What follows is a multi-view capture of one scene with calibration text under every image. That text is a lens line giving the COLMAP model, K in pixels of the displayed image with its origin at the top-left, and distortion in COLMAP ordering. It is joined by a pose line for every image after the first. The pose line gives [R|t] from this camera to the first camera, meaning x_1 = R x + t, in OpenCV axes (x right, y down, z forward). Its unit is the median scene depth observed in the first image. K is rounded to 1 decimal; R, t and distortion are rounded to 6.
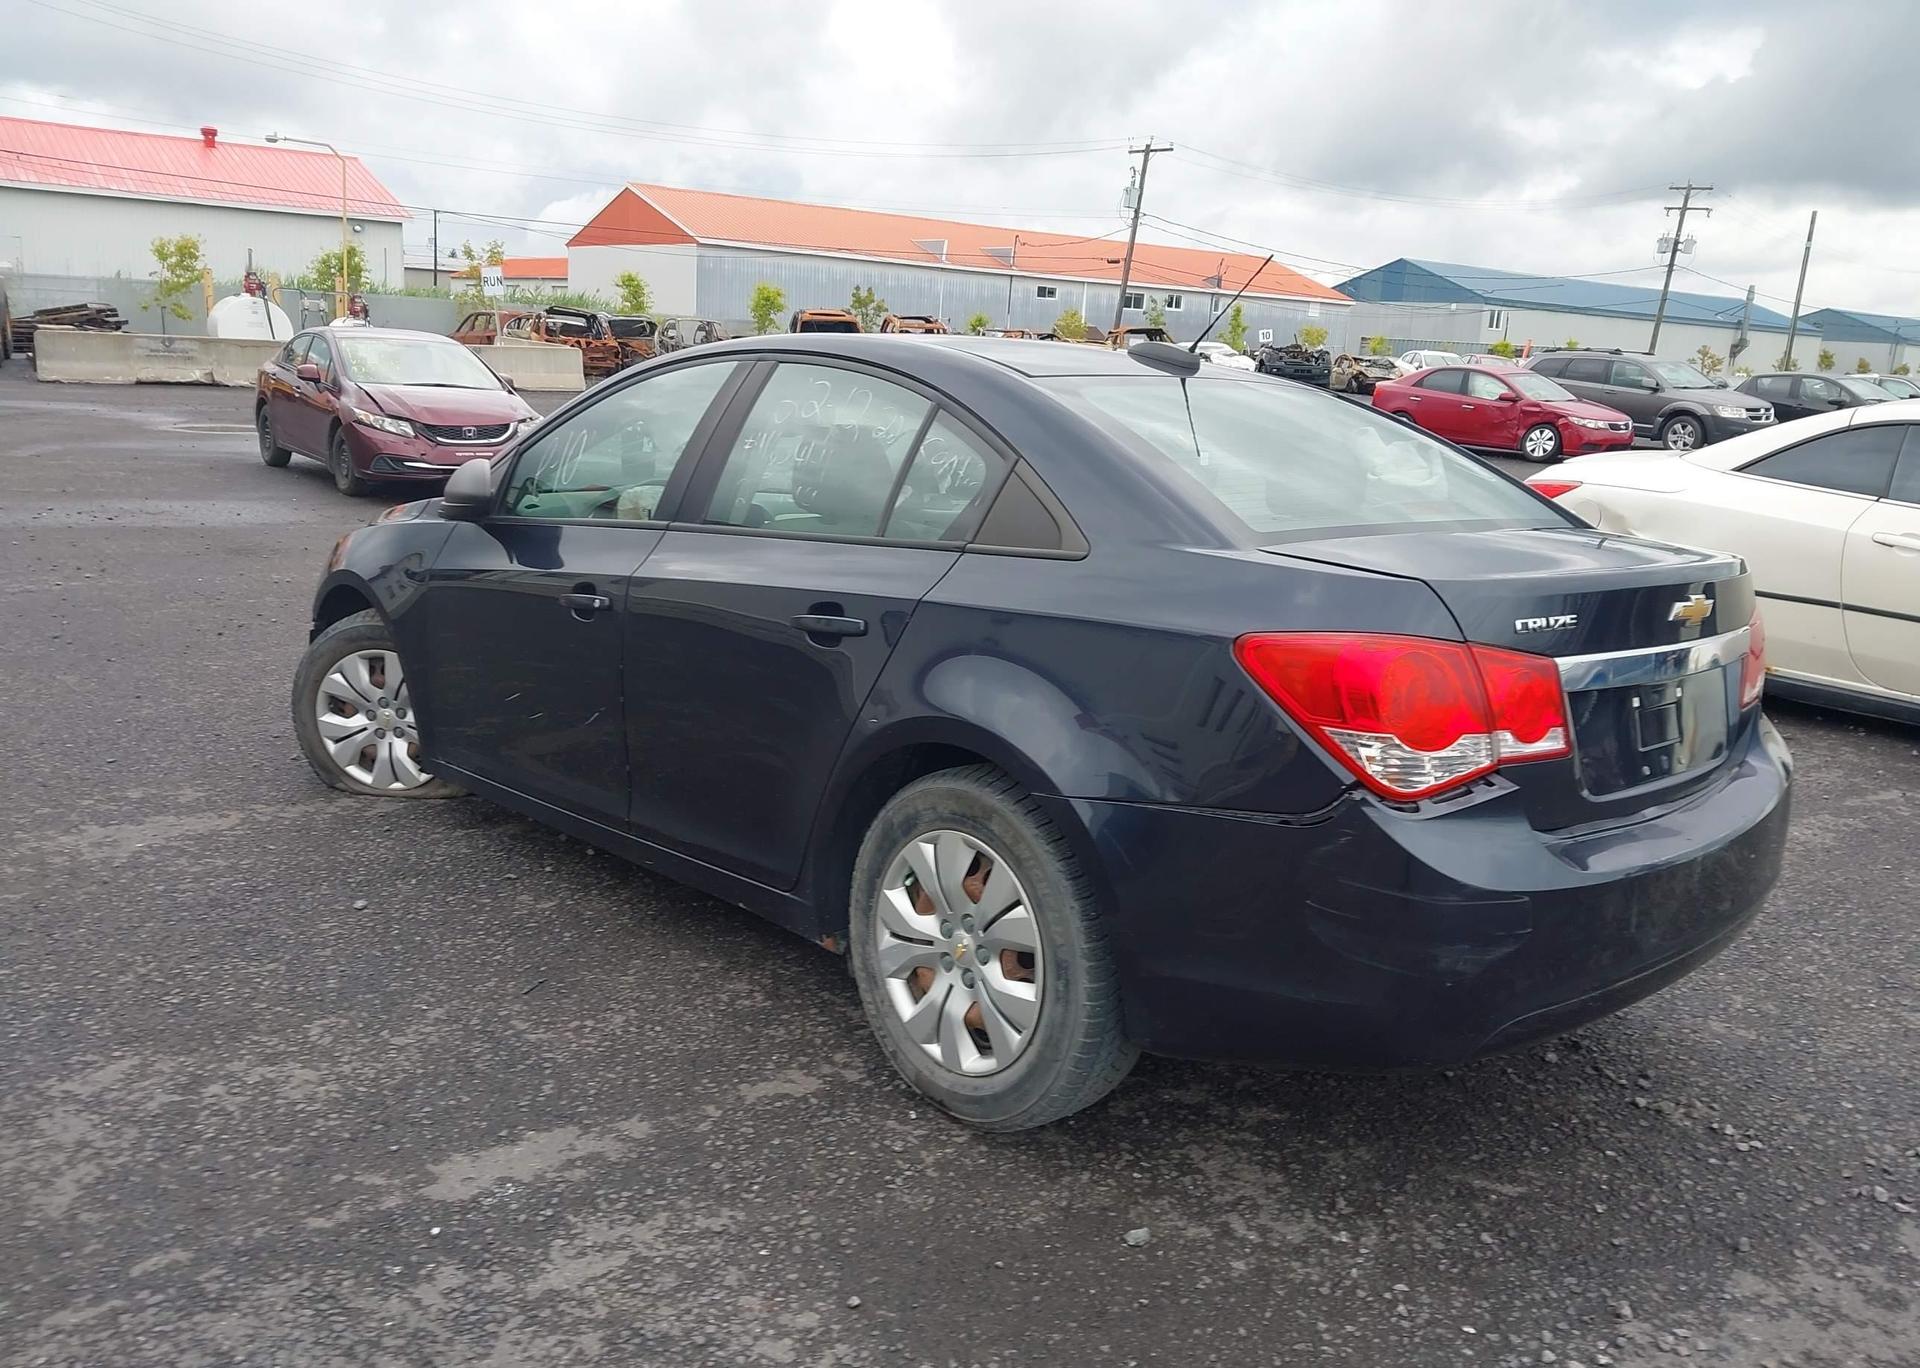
lens RADIAL K [[1512.6, 0, 966.1], [0, 1512.6, 684.2], [0, 0, 1]] dist [0.018526, -0.019164]
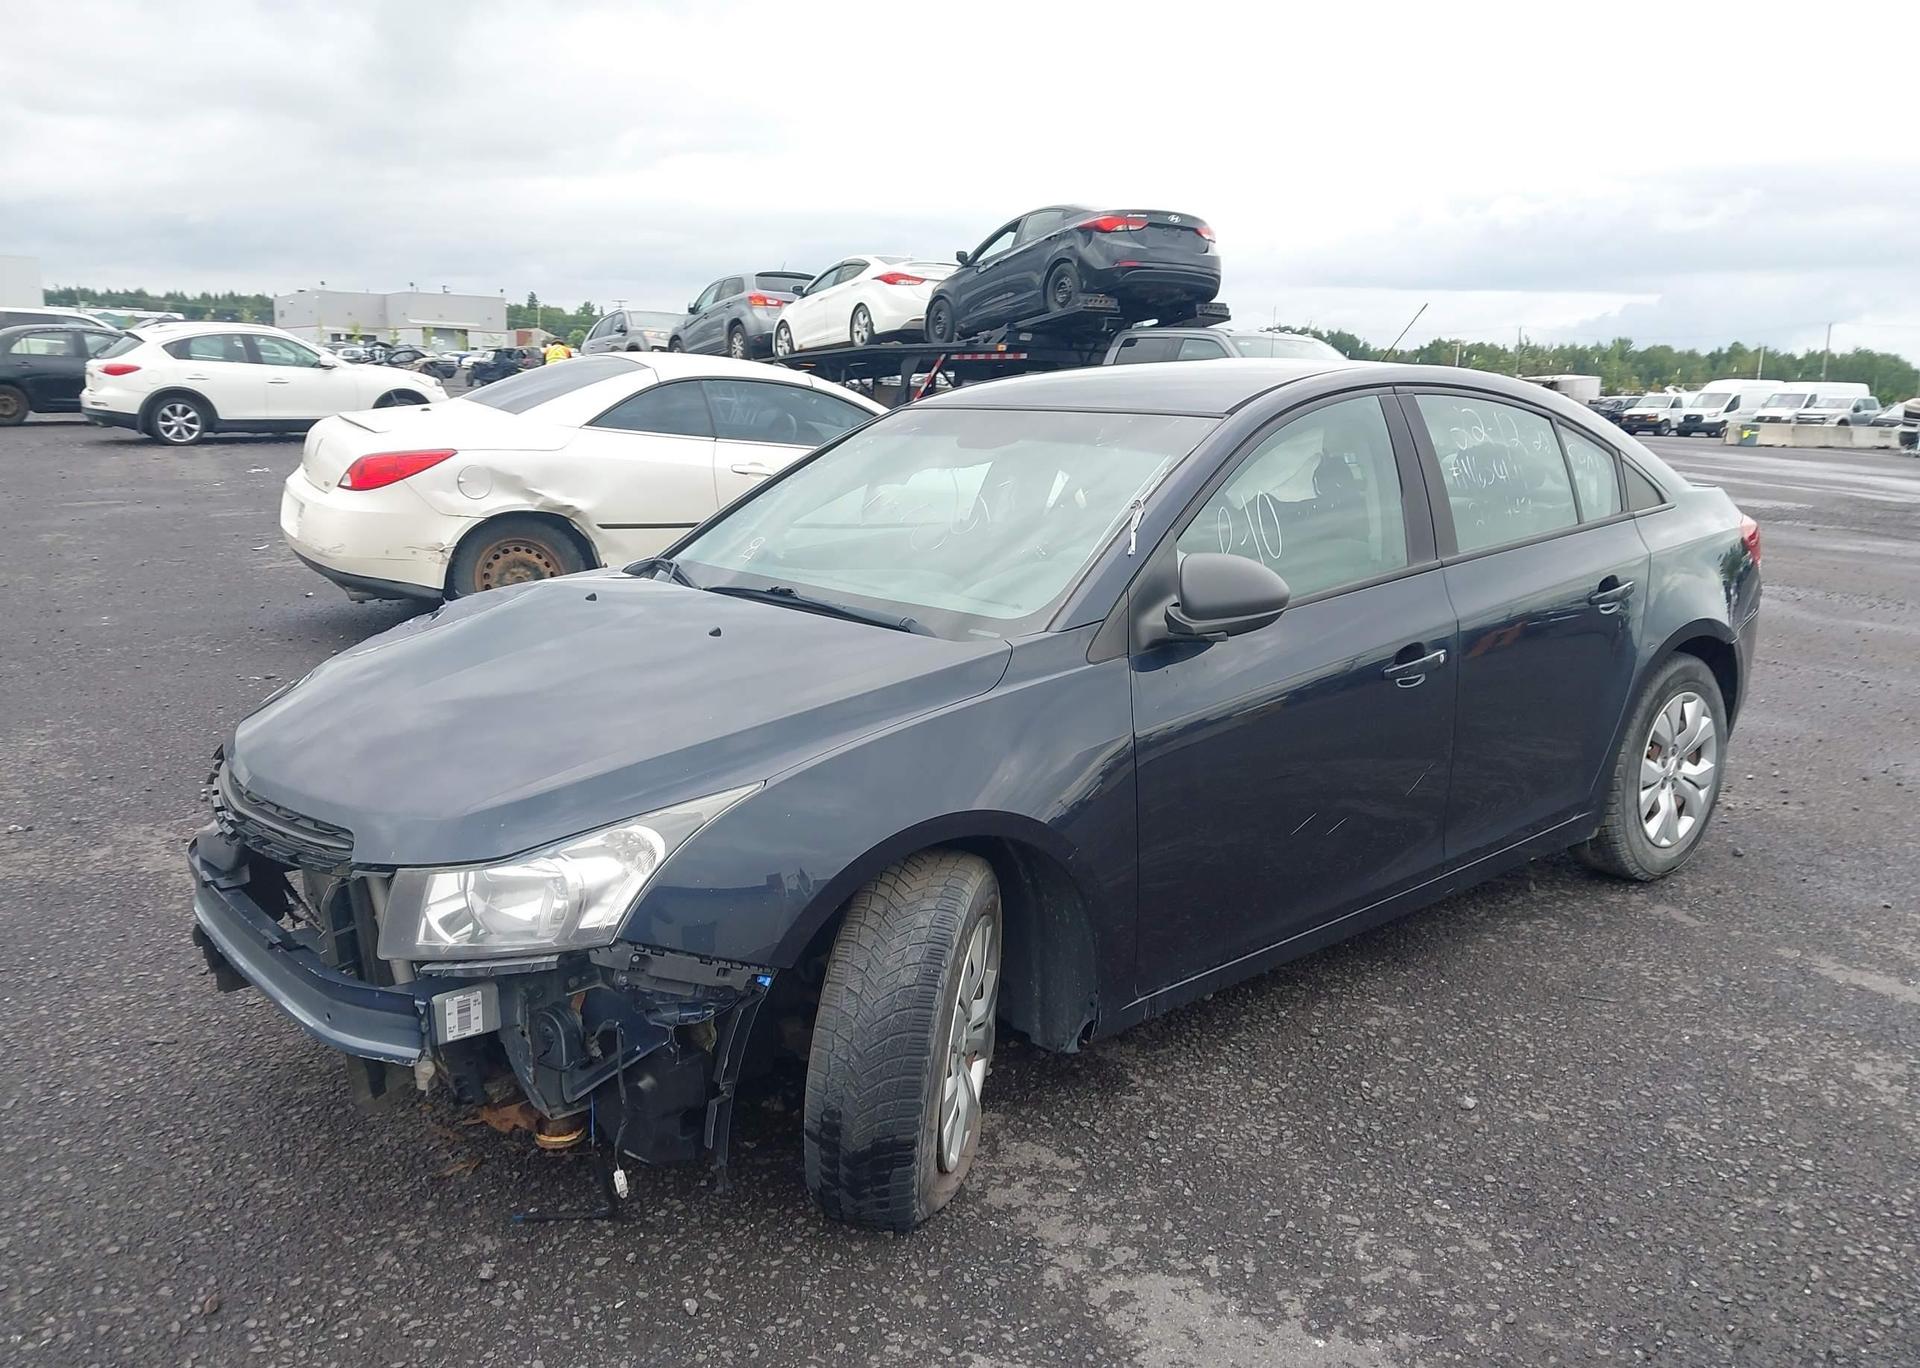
lens RADIAL K [[1512.6, 0, 964.9], [0, 1512.6, 678.1], [0, 0, 1]] dist [0.018526, -0.019164]
pose [[0.044882, -0.242878, 0.969018, -0.922227], [0.183611, 0.955477, 0.230979, -0.247444], [-0.981974, 0.167555, 0.087479, 0.938045]]
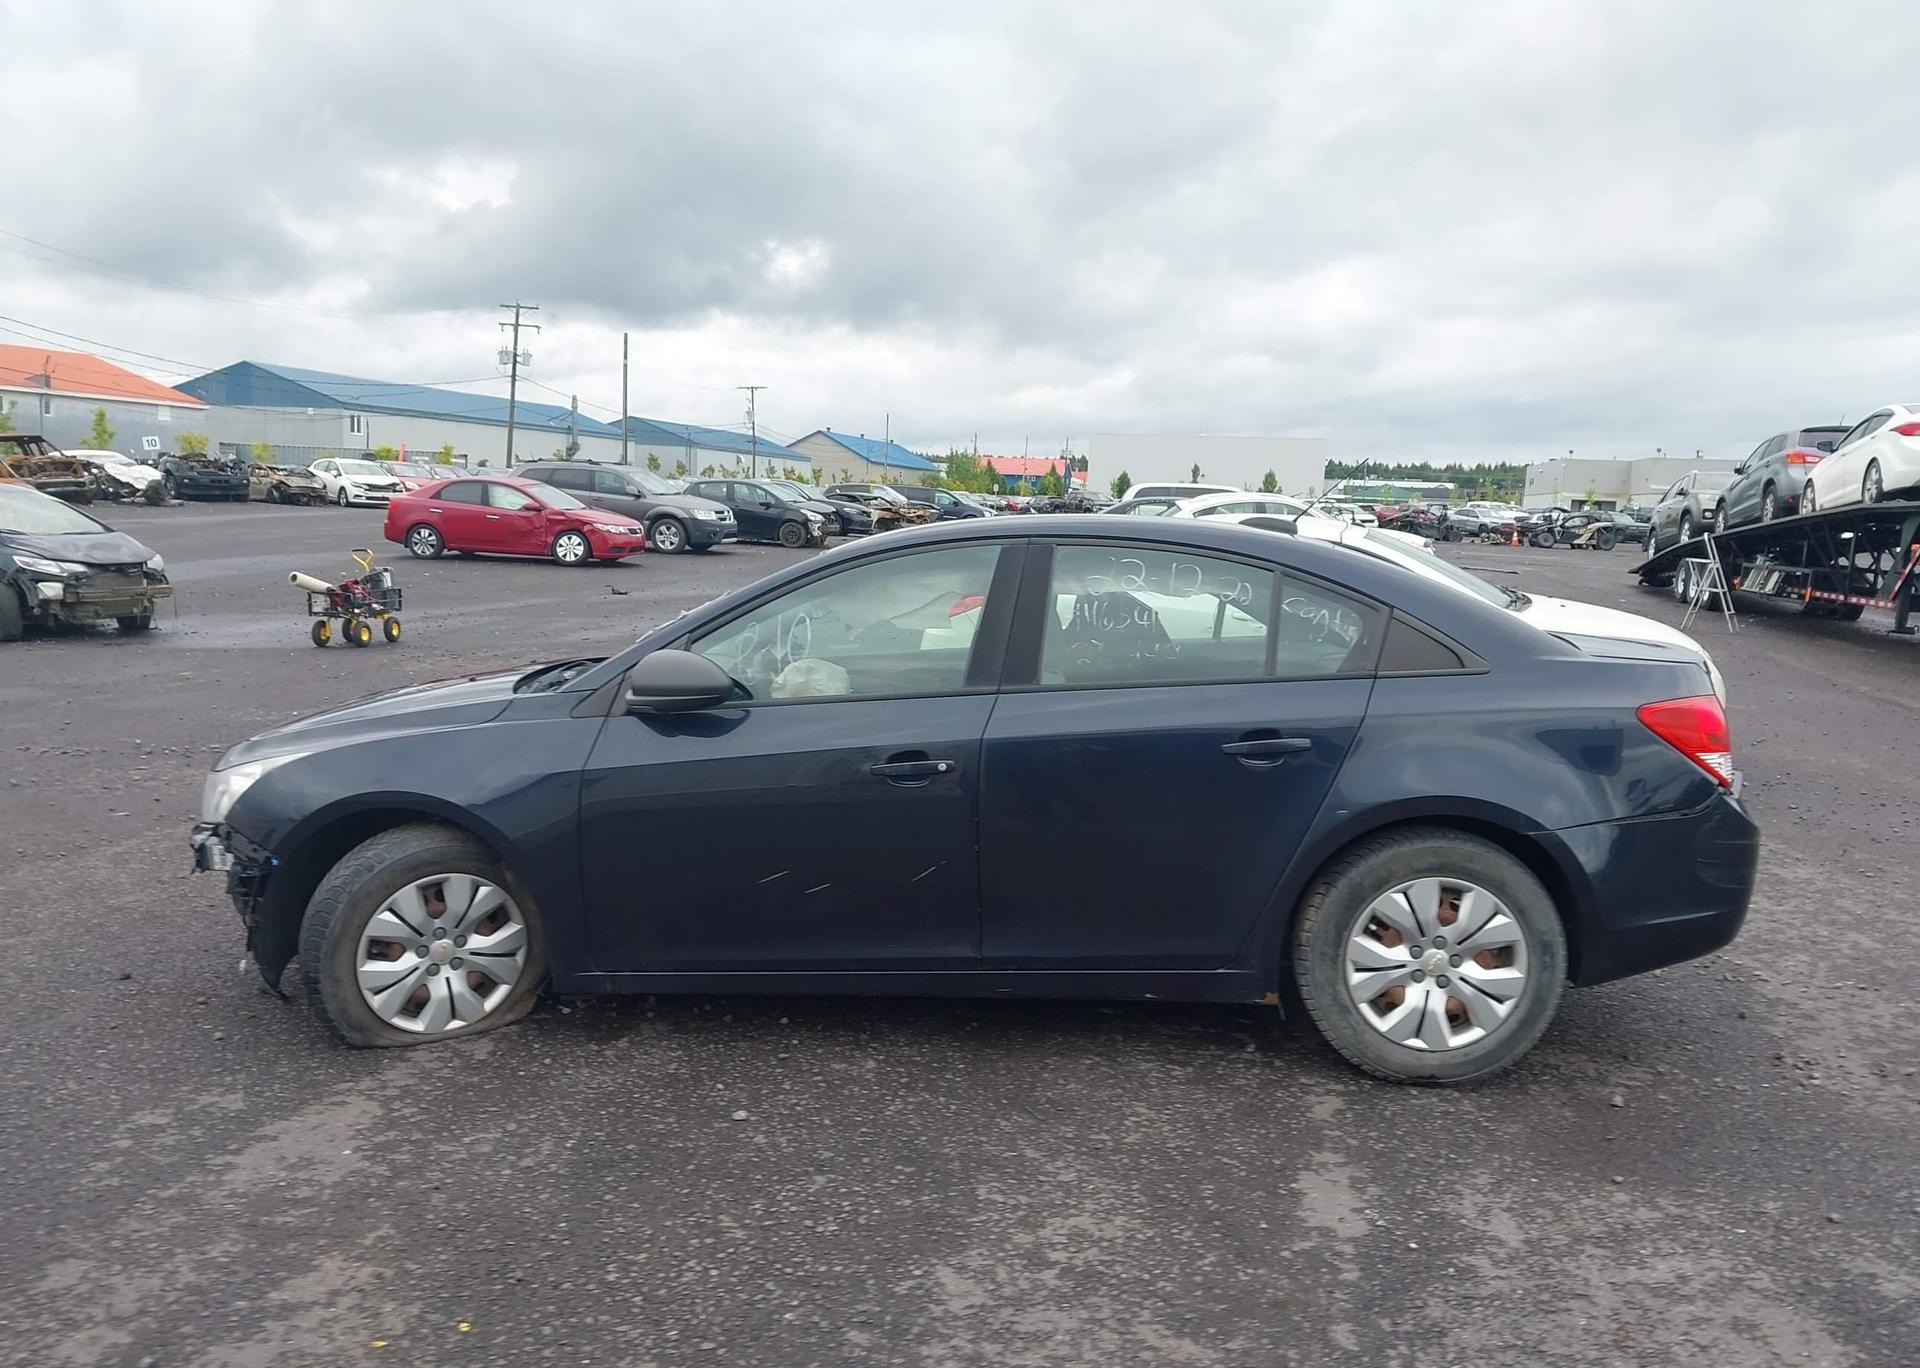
lens RADIAL K [[1512.6, 0, 956.9], [0, 1512.6, 691.1], [0, 0, 1]] dist [0.018526, -0.019164]
pose [[0.741930, -0.111488, 0.661144, -0.734960], [0.150450, 0.988615, -0.002124, -0.080908], [-0.653380, 0.101045, 0.750256, 0.126909]]
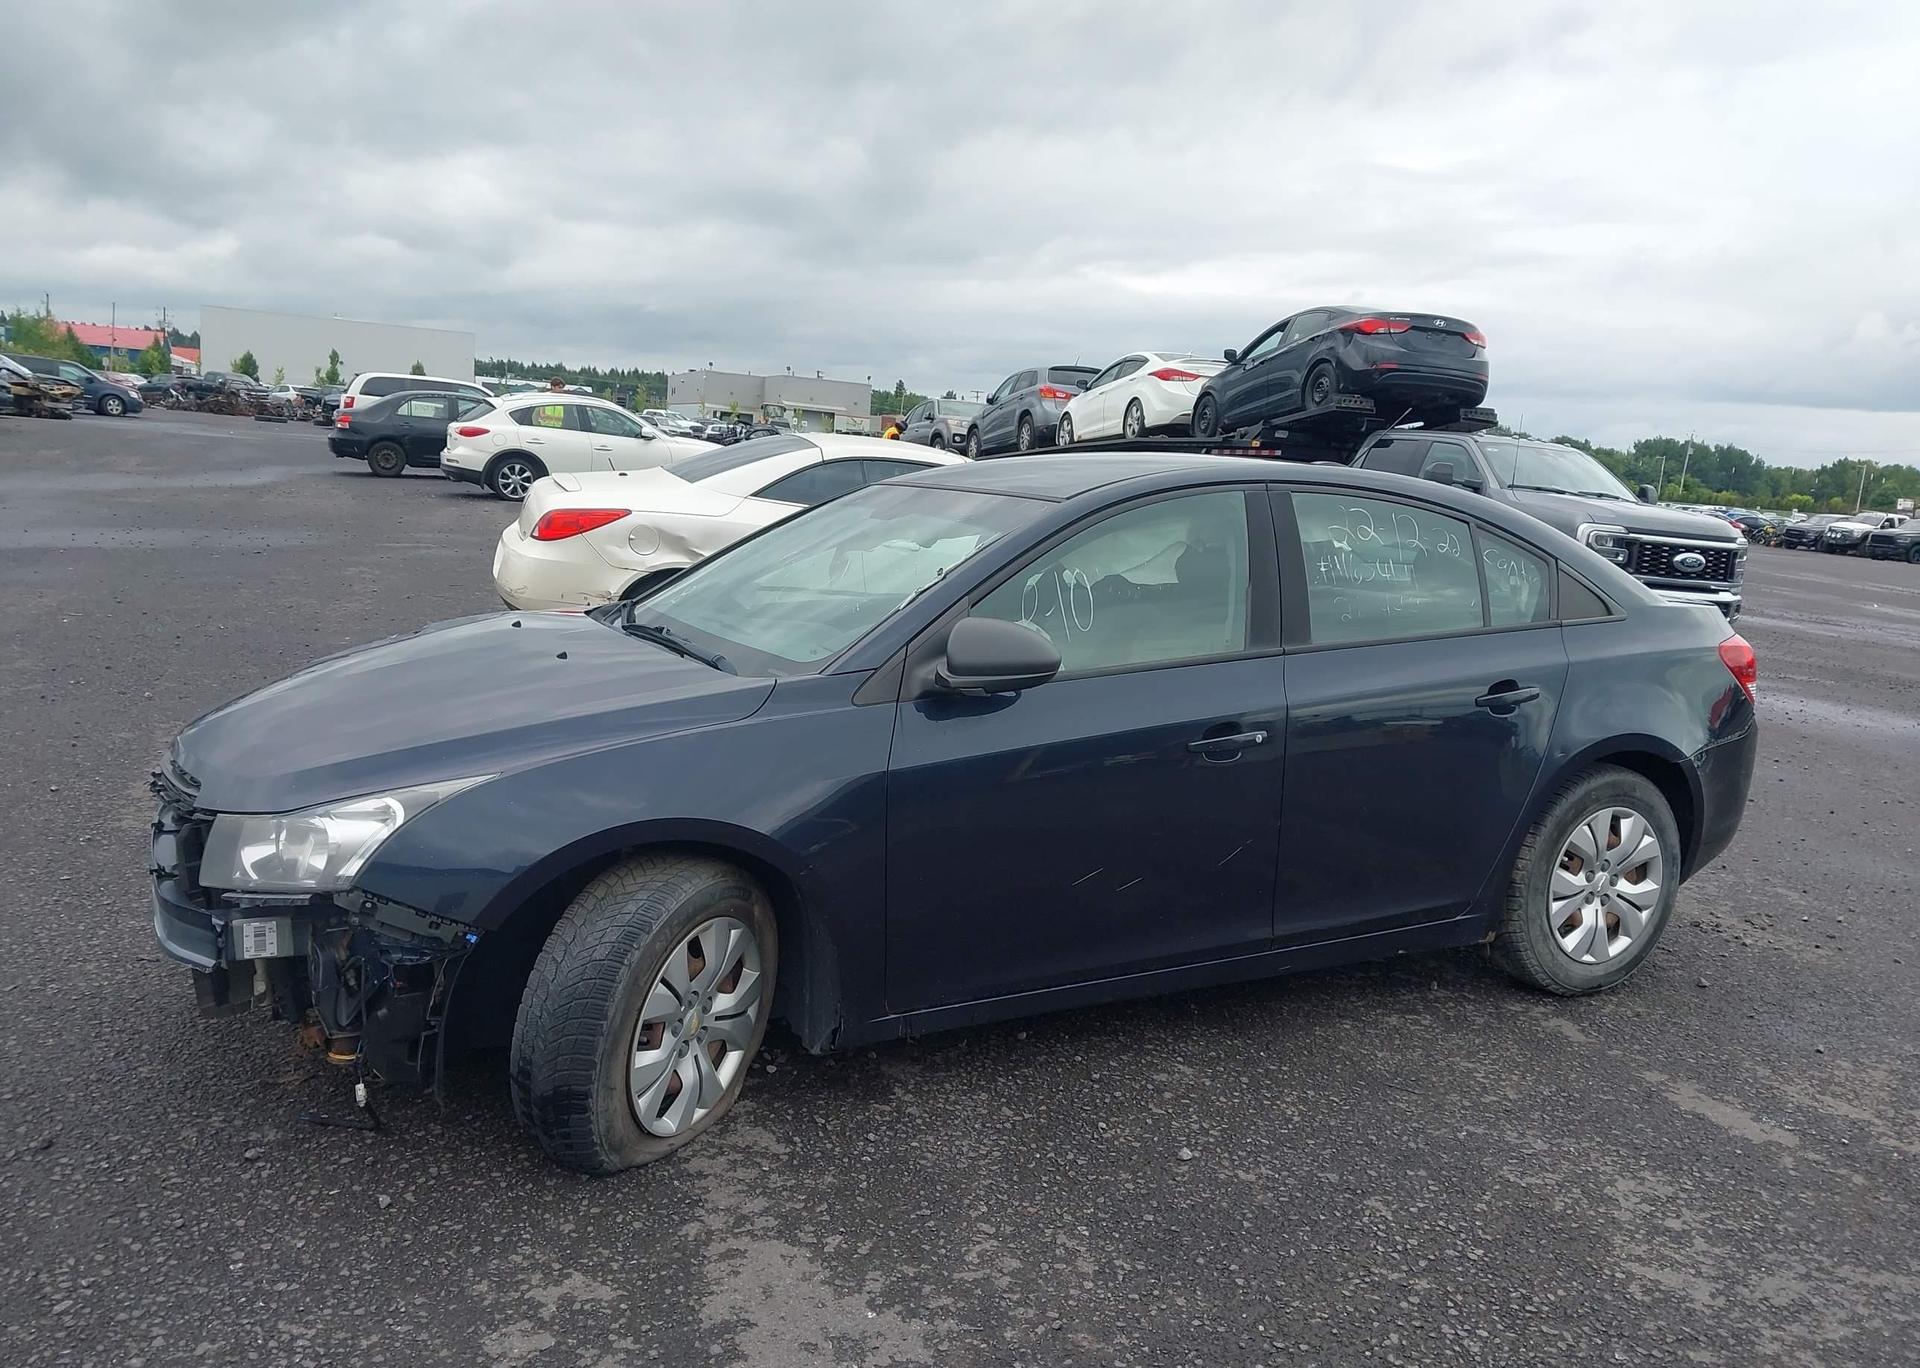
lens RADIAL K [[1512.6, 0, 968.0], [0, 1512.6, 676.7], [0, 0, 1]] dist [0.018526, -0.019164]
pose [[0.270201, -0.172777, 0.947175, -0.963203], [0.144017, 0.979952, 0.137672, -0.202526], [-0.951972, 0.099211, 0.289667, 0.685592]]
